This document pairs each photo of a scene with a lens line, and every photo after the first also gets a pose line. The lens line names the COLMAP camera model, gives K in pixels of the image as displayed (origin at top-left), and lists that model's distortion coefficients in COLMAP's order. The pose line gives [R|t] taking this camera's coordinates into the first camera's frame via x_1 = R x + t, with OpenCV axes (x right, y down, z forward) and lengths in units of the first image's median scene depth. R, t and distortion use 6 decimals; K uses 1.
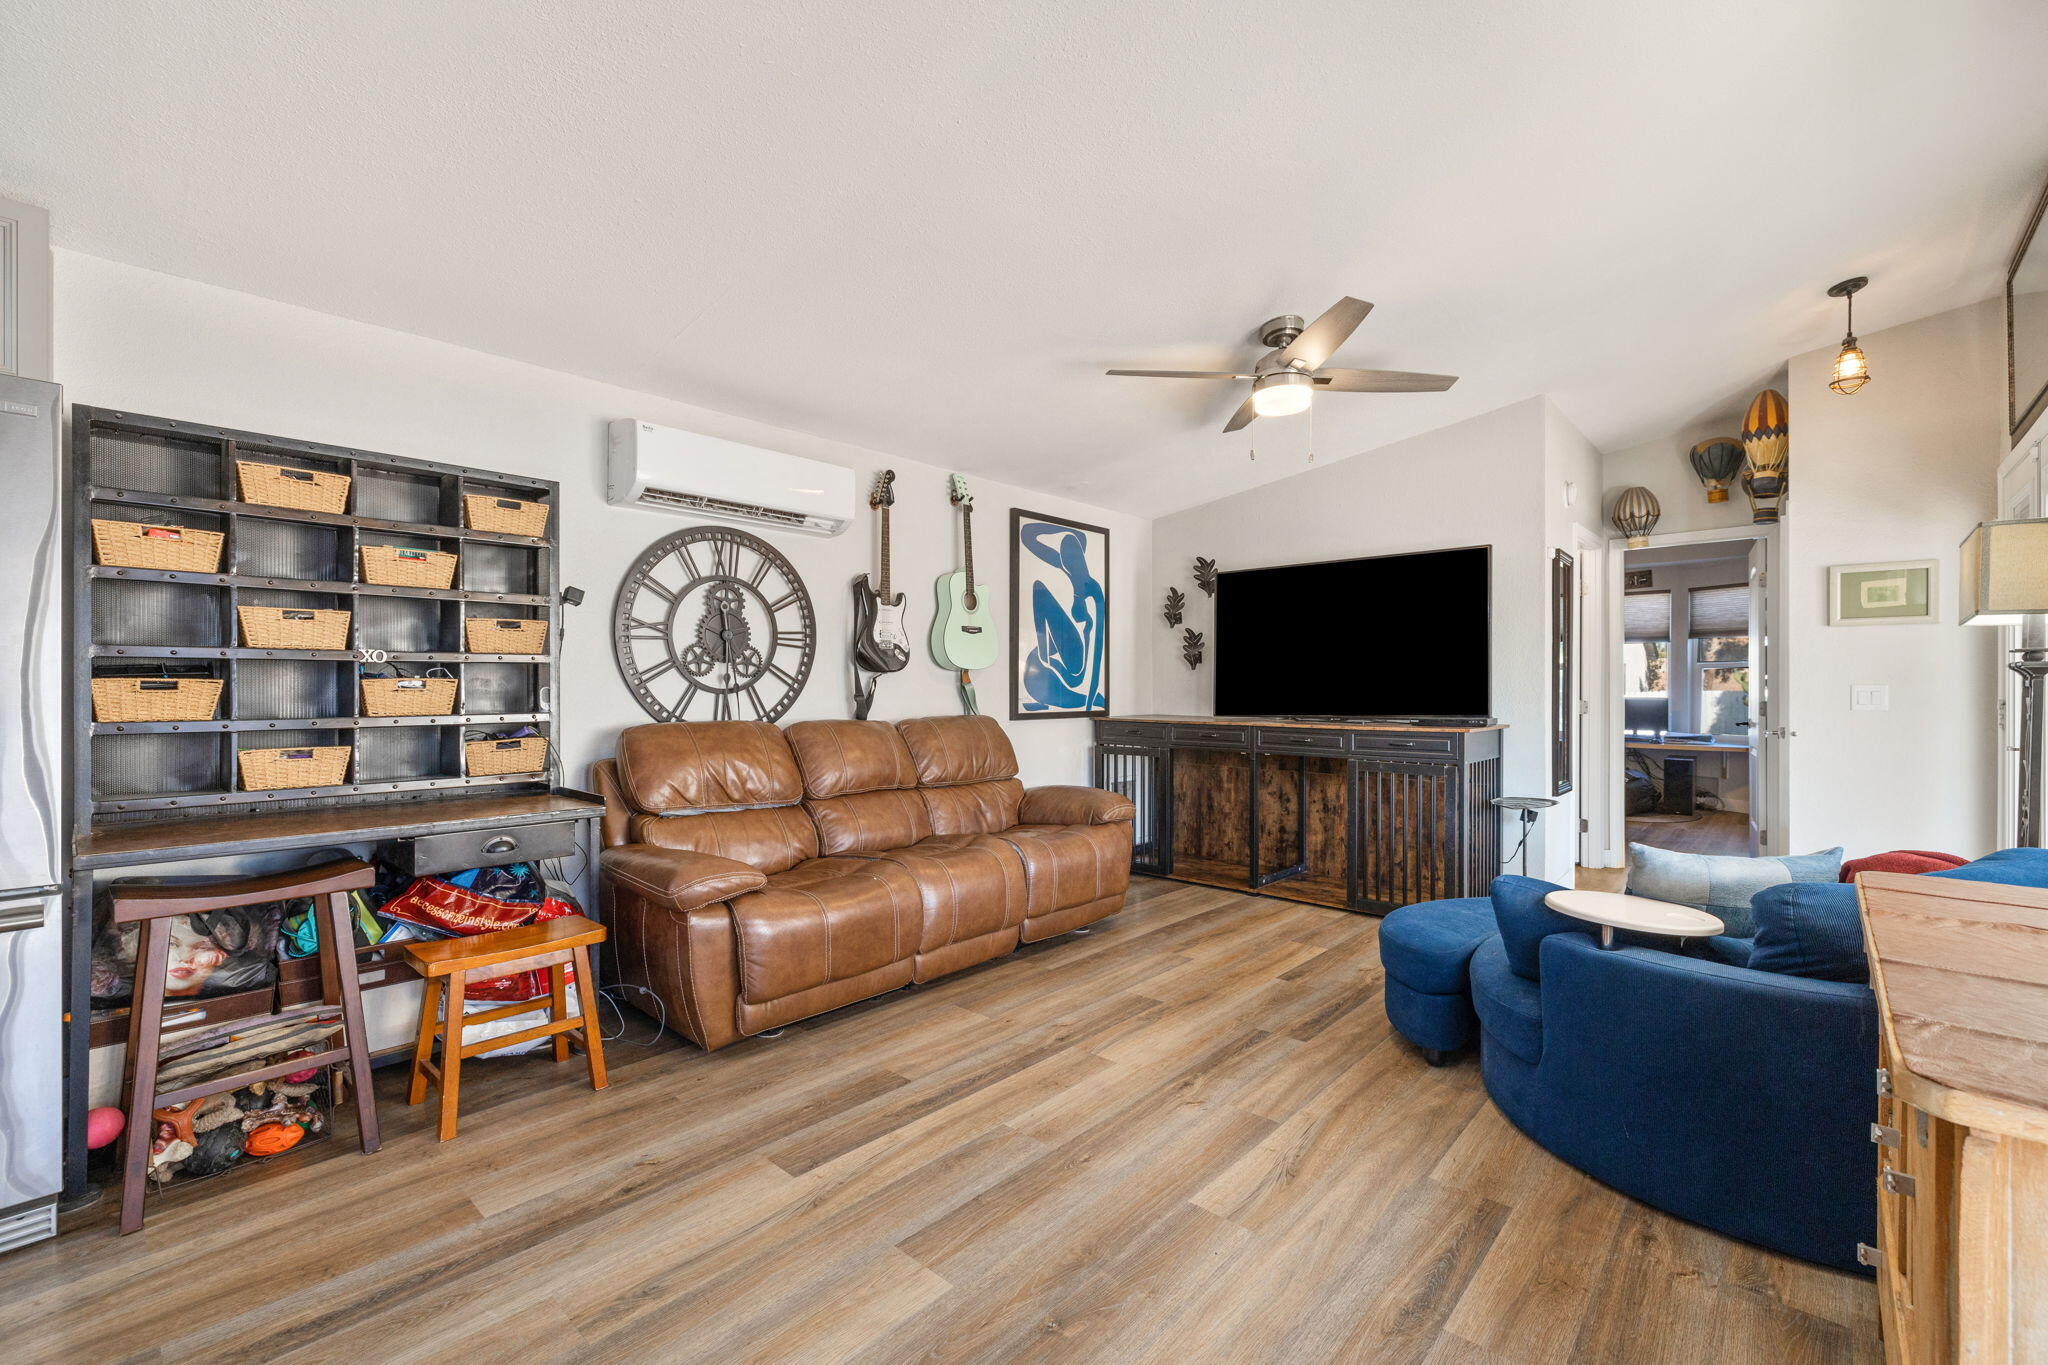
lens RADIAL K [[869.6, 0, 1024.4], [0, 869.6, 695.1], [0, 0, 1]] dist [-0.000273, -0.000408]
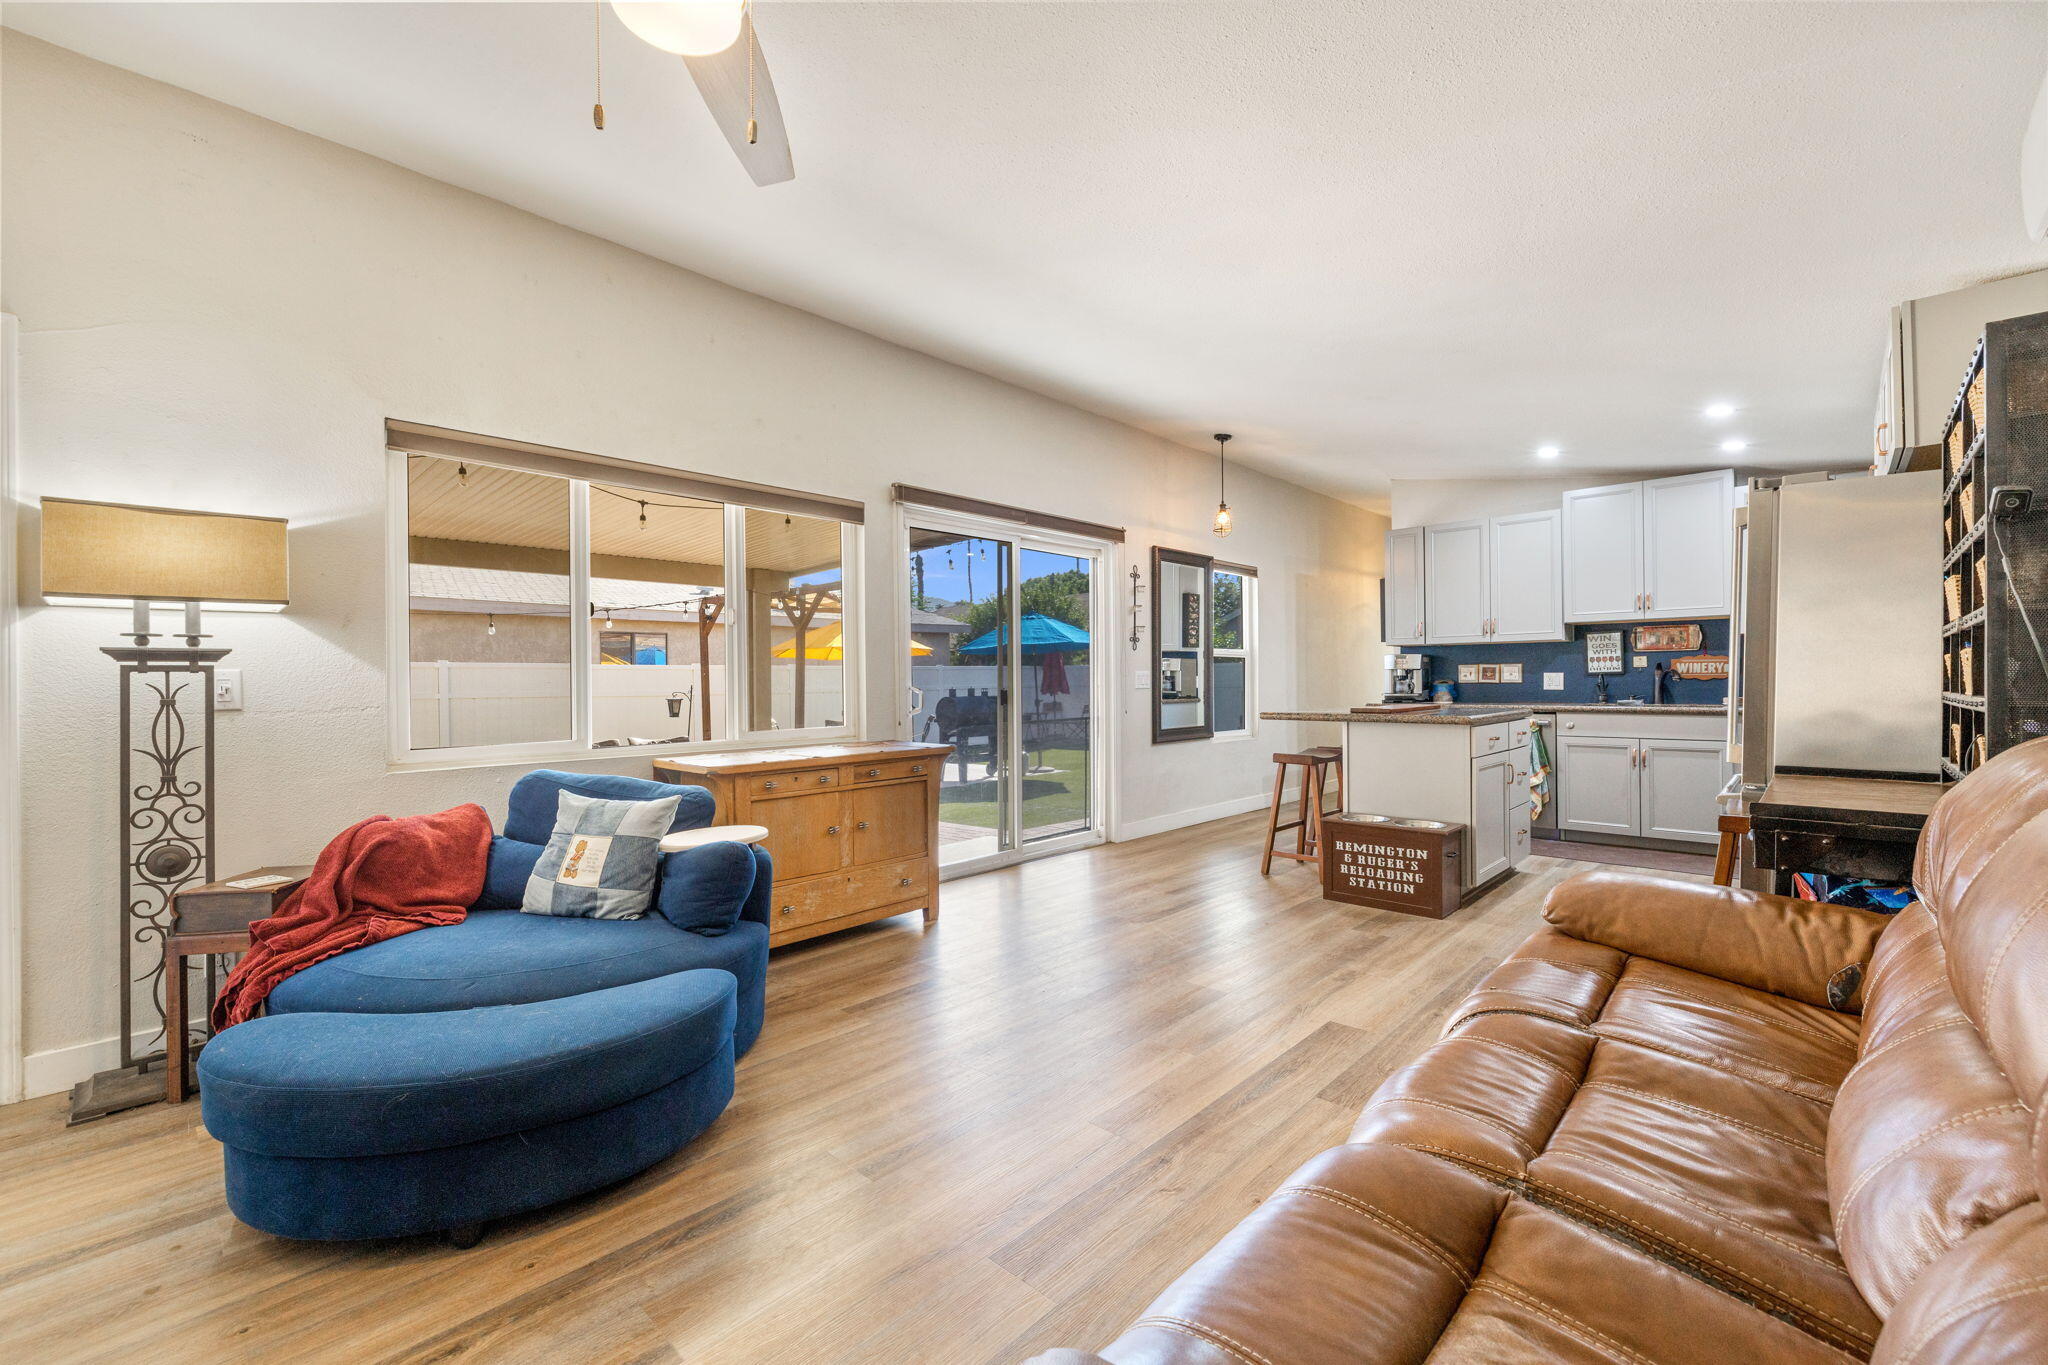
lens RADIAL K [[853.3, 0, 1027.0], [0, 853.3, 682.5], [0, 0, 1]] dist [0.000074, 0.000090]
pose [[-0.999881, 0.005985, 0.014201, 0.106149], [0.006179, 0.999888, 0.013631, -0.002942], [-0.014118, 0.013717, -0.999806, 1.278546]]
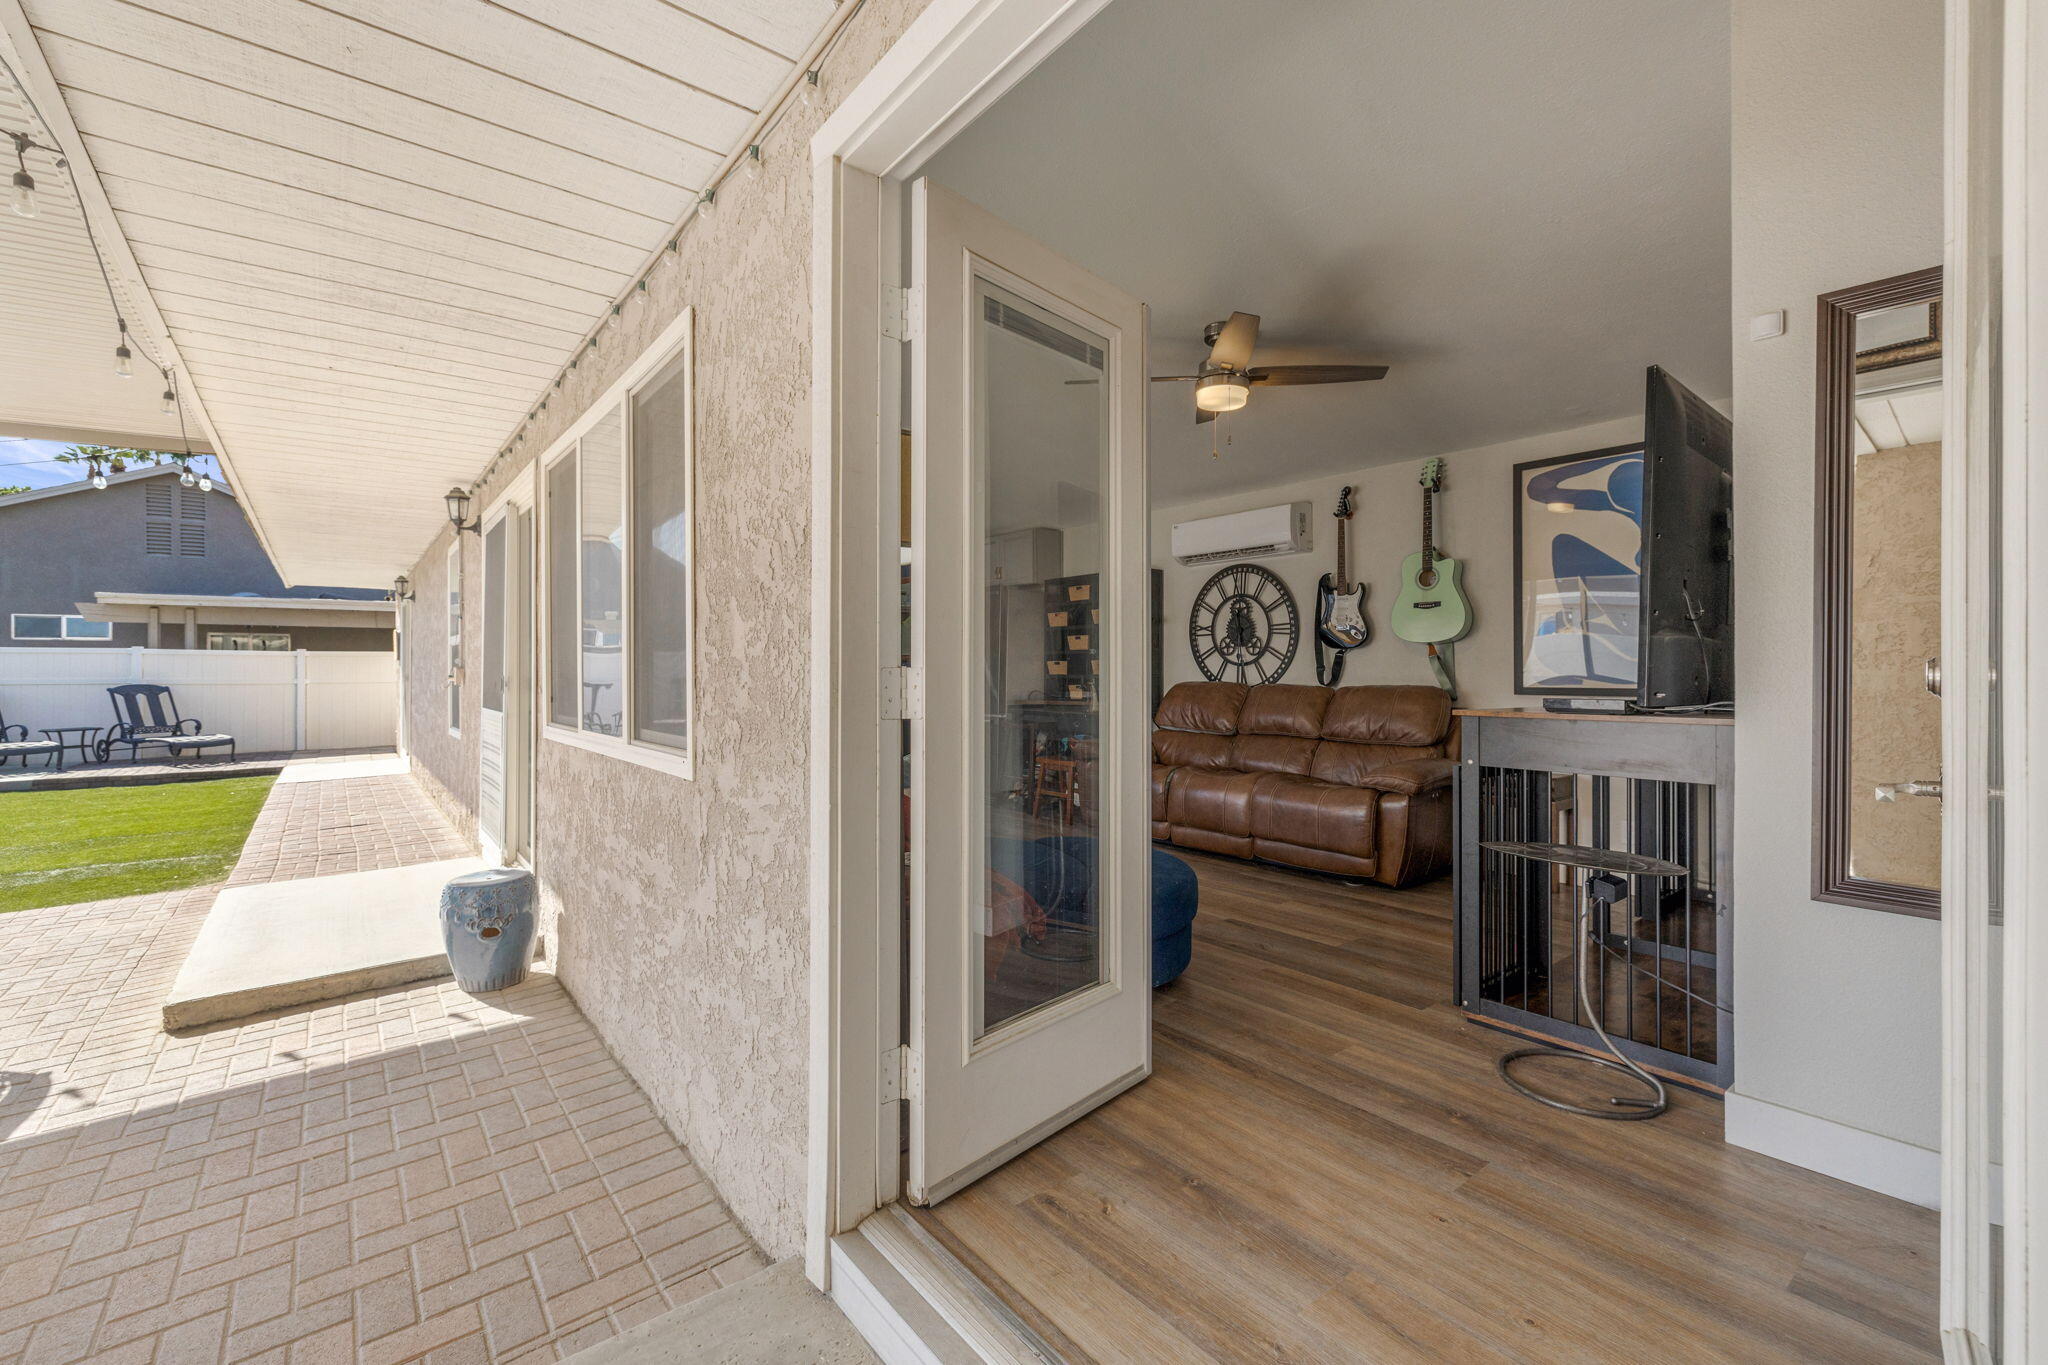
lens RADIAL K [[865.8, 0, 1022.0], [0, 865.8, 666.9], [0, 0, 1]] dist [-0.001897, -0.000346]
pose [[-0.154959, -0.008150, -0.987887, 1.293158], [-0.010033, 0.999927, -0.006676, 0.014865], [0.987870, 0.008877, -0.155030, 0.826864]]
